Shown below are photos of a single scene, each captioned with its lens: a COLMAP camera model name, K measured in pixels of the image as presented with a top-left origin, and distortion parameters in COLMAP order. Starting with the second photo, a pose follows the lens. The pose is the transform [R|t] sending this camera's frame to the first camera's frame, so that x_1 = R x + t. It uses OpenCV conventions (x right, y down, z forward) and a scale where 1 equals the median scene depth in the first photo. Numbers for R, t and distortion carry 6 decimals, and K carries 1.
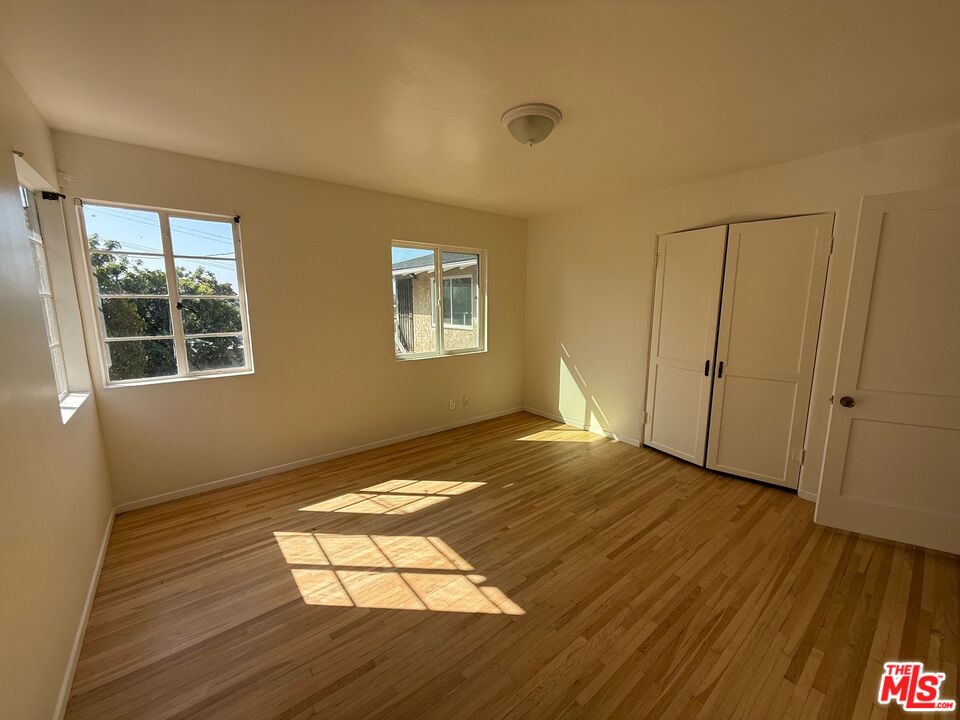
lens RADIAL K [[384.4, 0, 480.0], [0, 384.4, 360.0], [0, 0, 1]] dist [-0.002215, -0.000297]
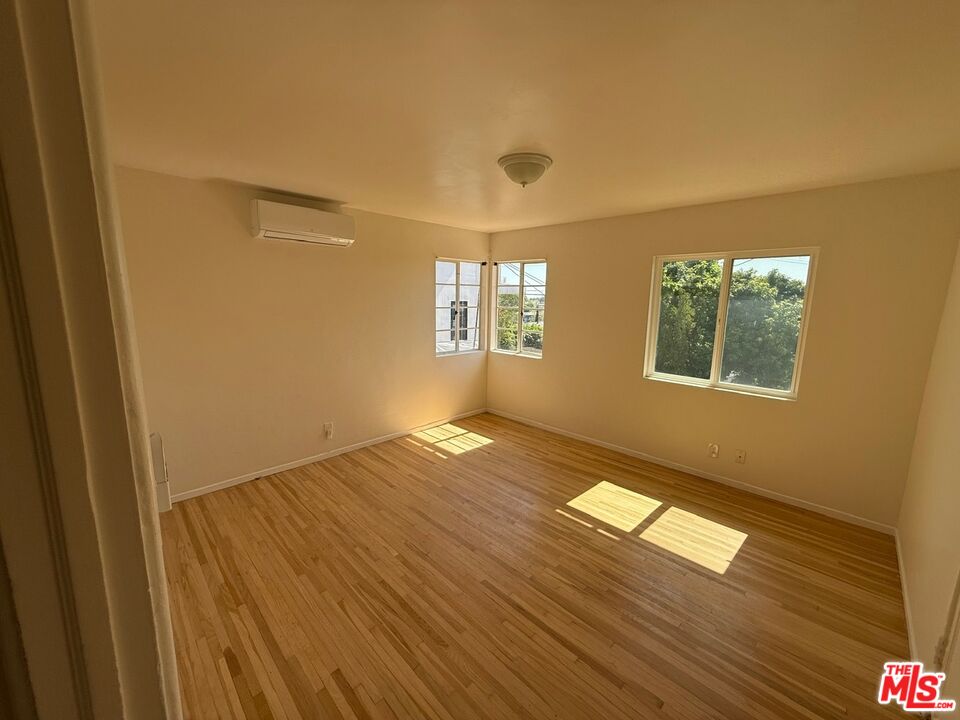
lens RADIAL K [[384.4, 0, 480.0], [0, 384.4, 360.0], [0, 0, 1]] dist [-0.002215, -0.000297]
pose [[0.103676, 0.166712, -0.980540, 1.236061], [-0.168279, 0.974580, 0.147906, -0.206050], [0.980272, 0.149670, 0.129095, 0.774005]]
